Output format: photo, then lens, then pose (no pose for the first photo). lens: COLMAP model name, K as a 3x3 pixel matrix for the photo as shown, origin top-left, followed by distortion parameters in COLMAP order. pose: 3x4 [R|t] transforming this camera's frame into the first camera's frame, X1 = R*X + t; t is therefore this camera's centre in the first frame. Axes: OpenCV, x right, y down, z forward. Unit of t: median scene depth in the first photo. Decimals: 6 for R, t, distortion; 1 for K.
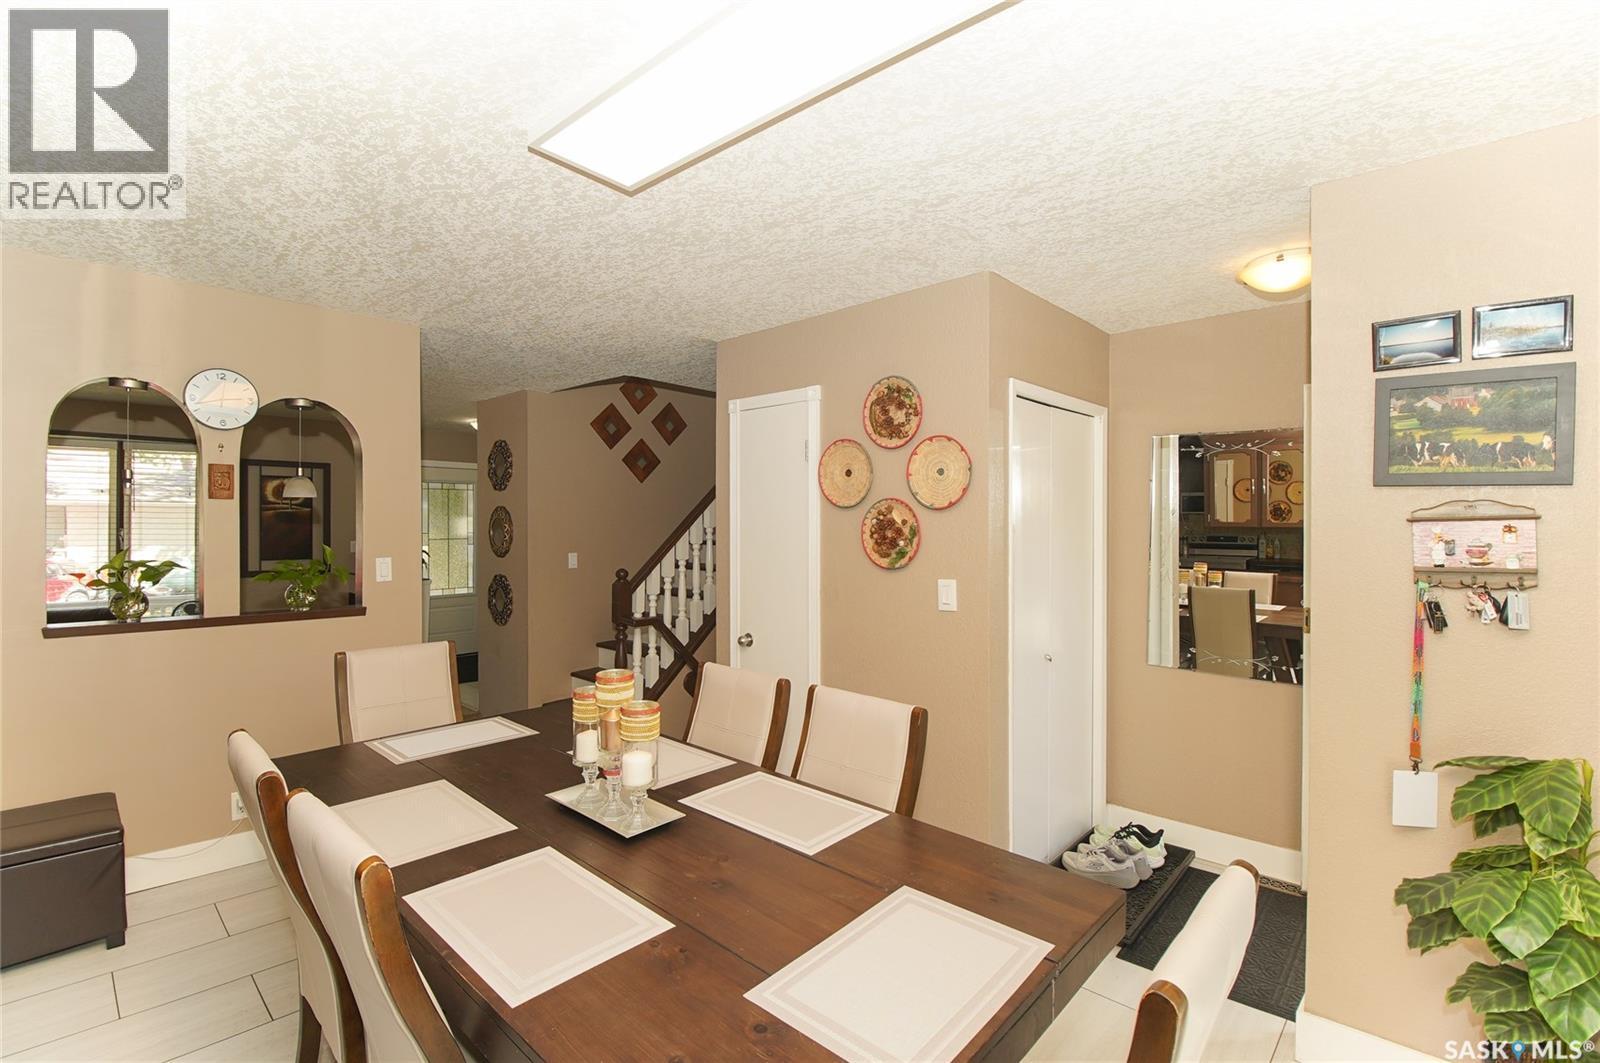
lens RADIAL K [[726.6, 0, 804.7], [0, 726.6, 521.8], [0, 0, 1]] dist [-0.000609, -0.015509]
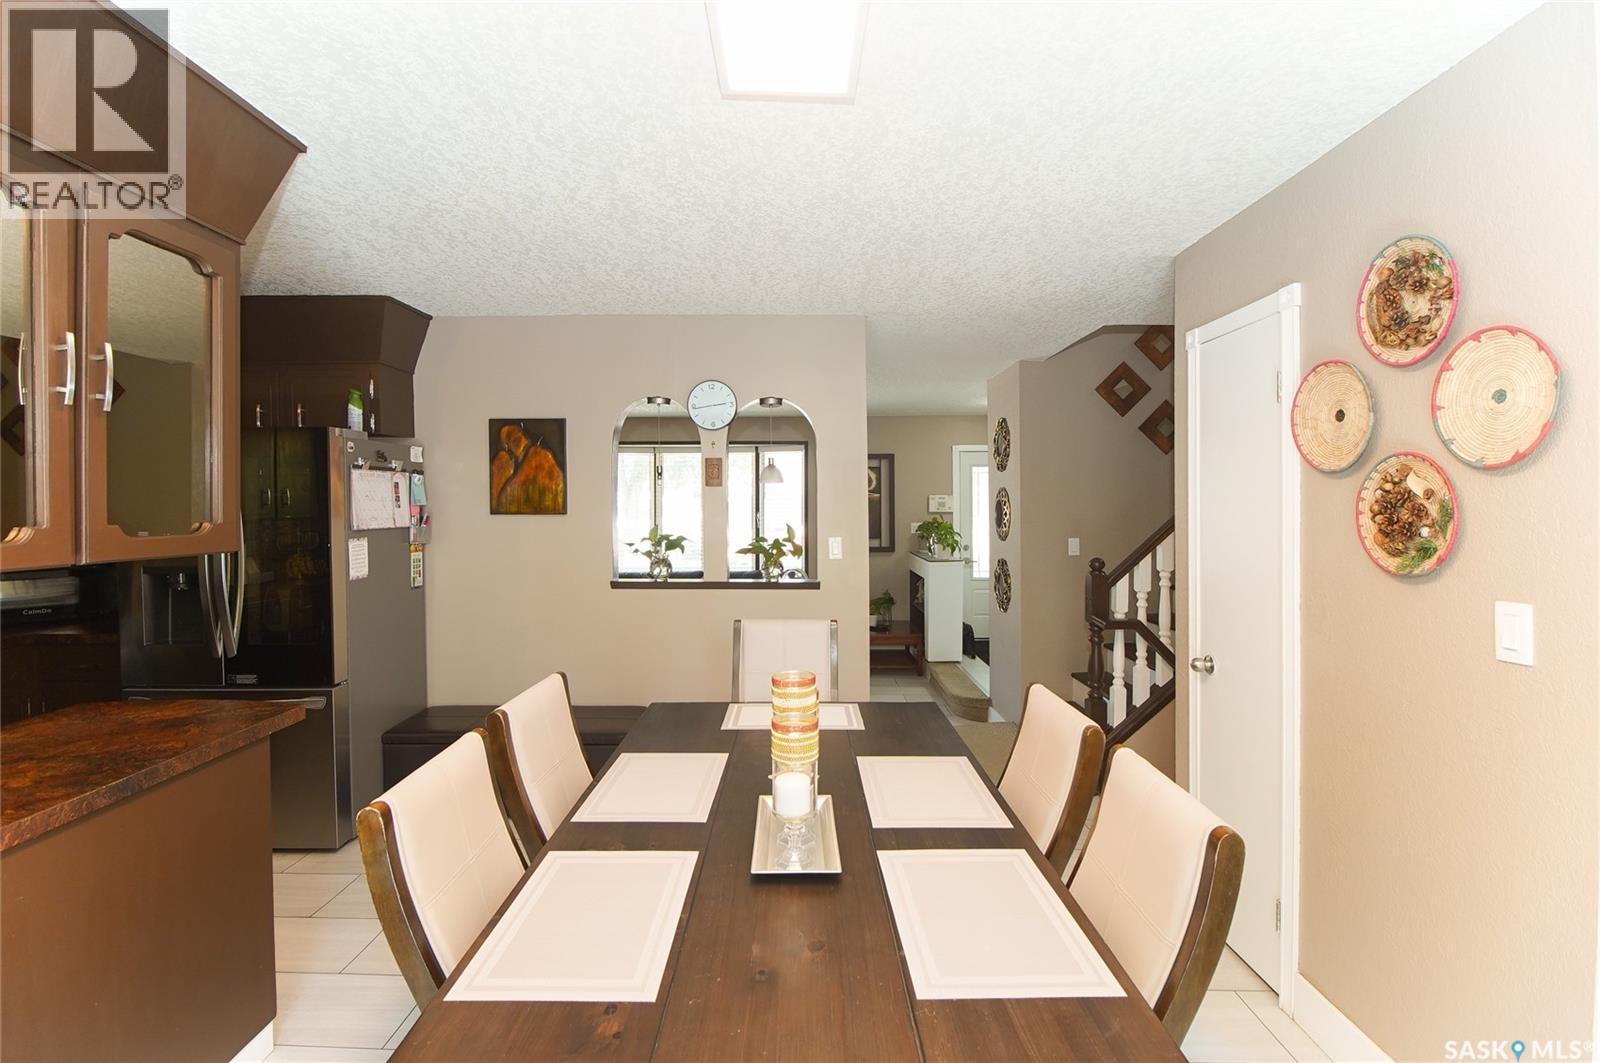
lens RADIAL K [[744.9, 0, 787.3], [0, 744.9, 514.6], [0, 0, 1]] dist [0.001387, -0.014998]
pose [[0.665827, 0.000920, -0.746105, 0.228900], [0.007674, 0.999938, 0.008081, 0.007796], [0.746066, -0.011107, 0.665779, 0.250277]]
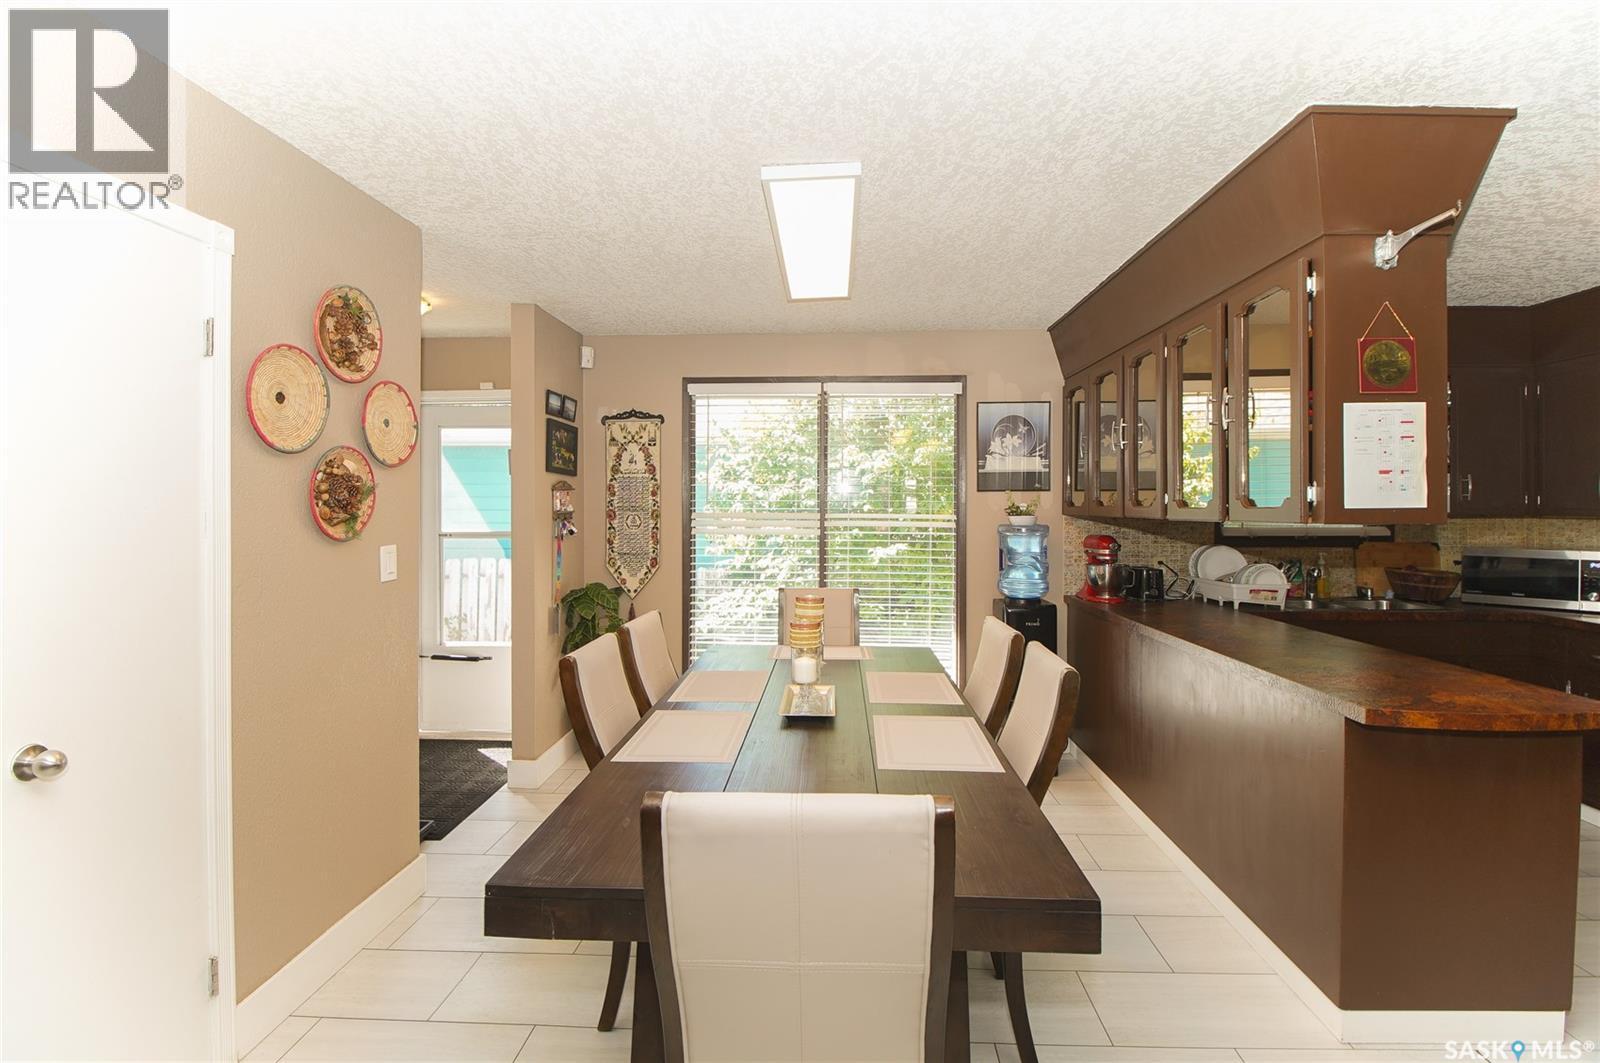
lens RADIAL K [[726.6, 0, 804.7], [0, 726.6, 521.8], [0, 0, 1]] dist [-0.000609, -0.015509]
pose [[-0.638629, -0.018218, 0.769299, -0.766538], [-0.002675, 0.999766, 0.021456, 0.028445], [-0.769510, 0.011645, -0.638529, 1.113854]]
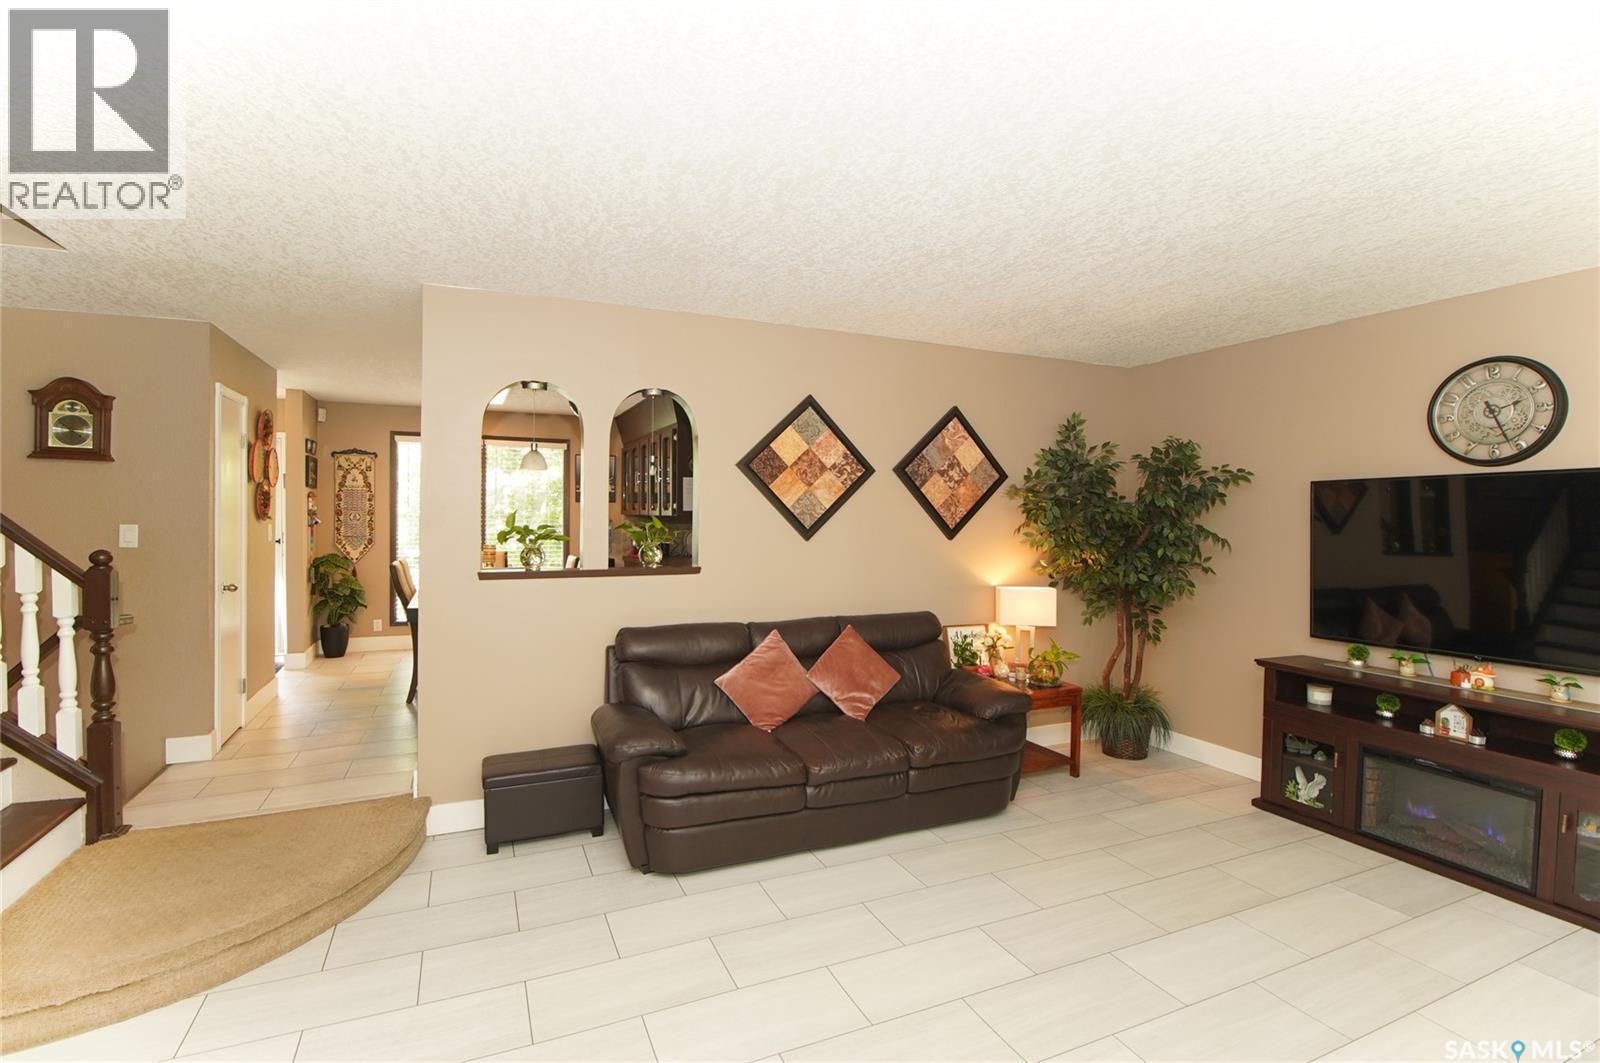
lens RADIAL K [[752.0, 0, 842.1], [0, 752.0, 529.1], [0, 0, 1]] dist [-0.000661, -0.016627]
pose [[-0.922675, -0.014200, 0.385316, -1.579076], [-0.008203, 0.999818, 0.017205, 0.041070], [-0.385490, 0.012714, -0.922624, 1.854859]]
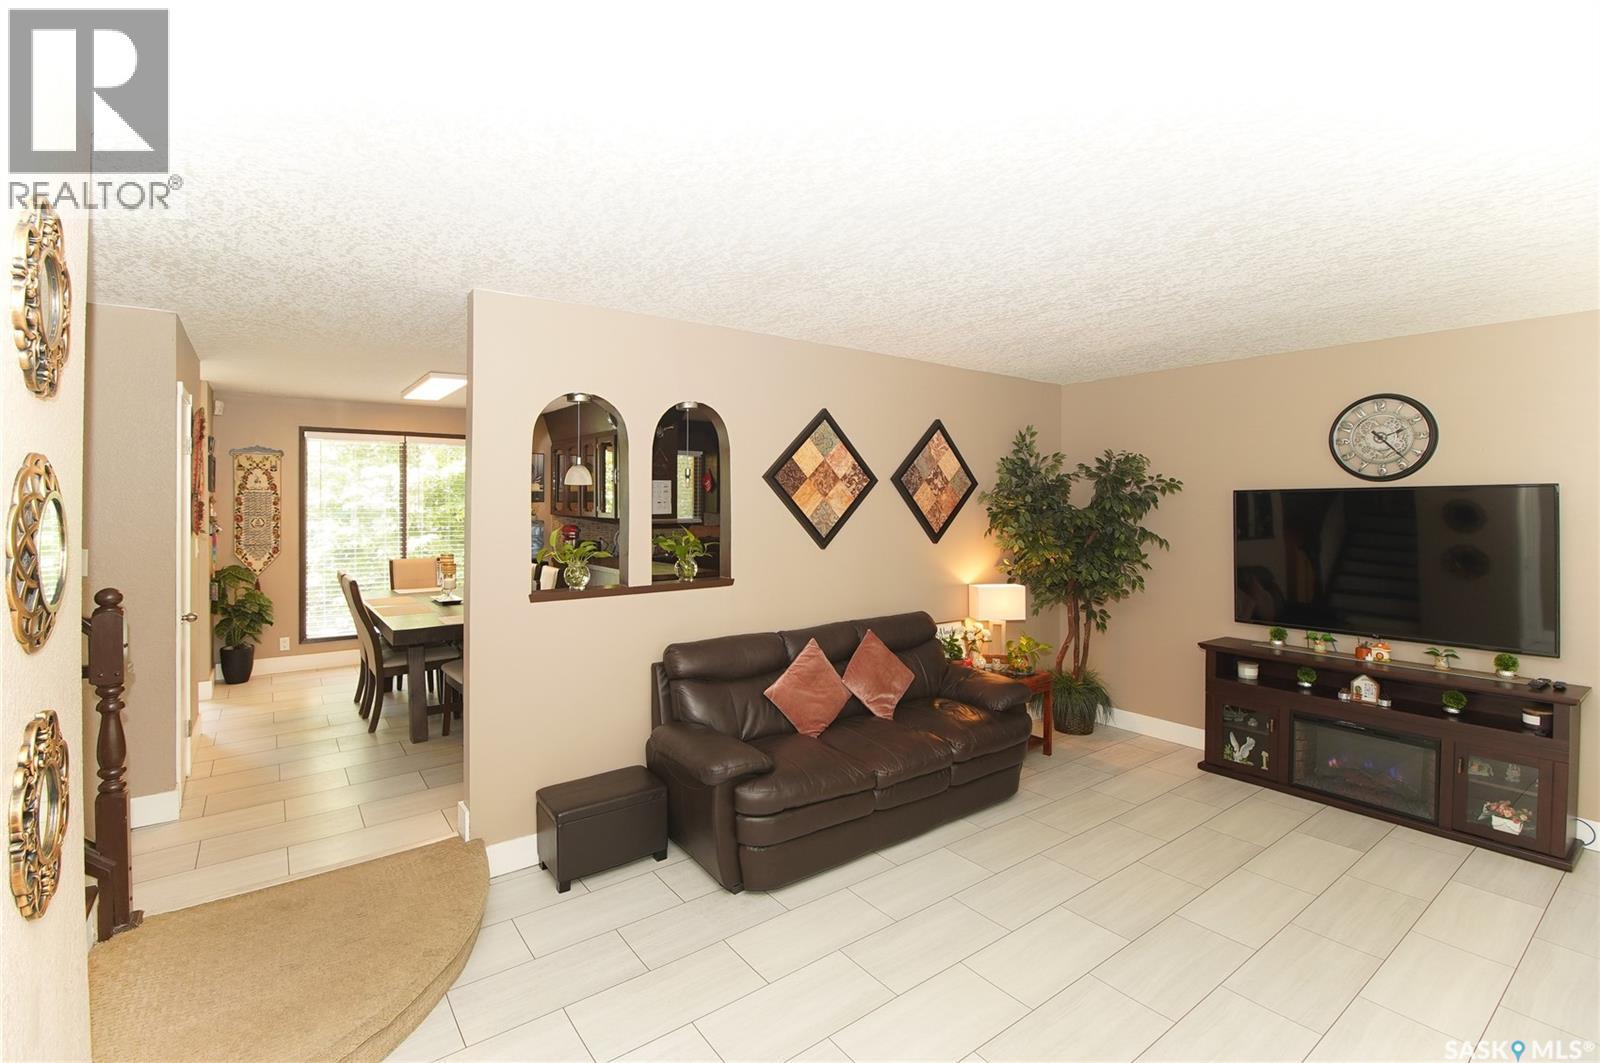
lens RADIAL K [[734.4, 0, 818.6], [0, 734.4, 501.7], [0, 0, 1]] dist [-0.000922, -0.015924]
pose [[-0.985088, -0.004749, 0.171983, -1.244976], [-0.004137, 0.999984, 0.003919, -0.005234], [-0.171999, 0.003149, -0.985092, 1.976592]]
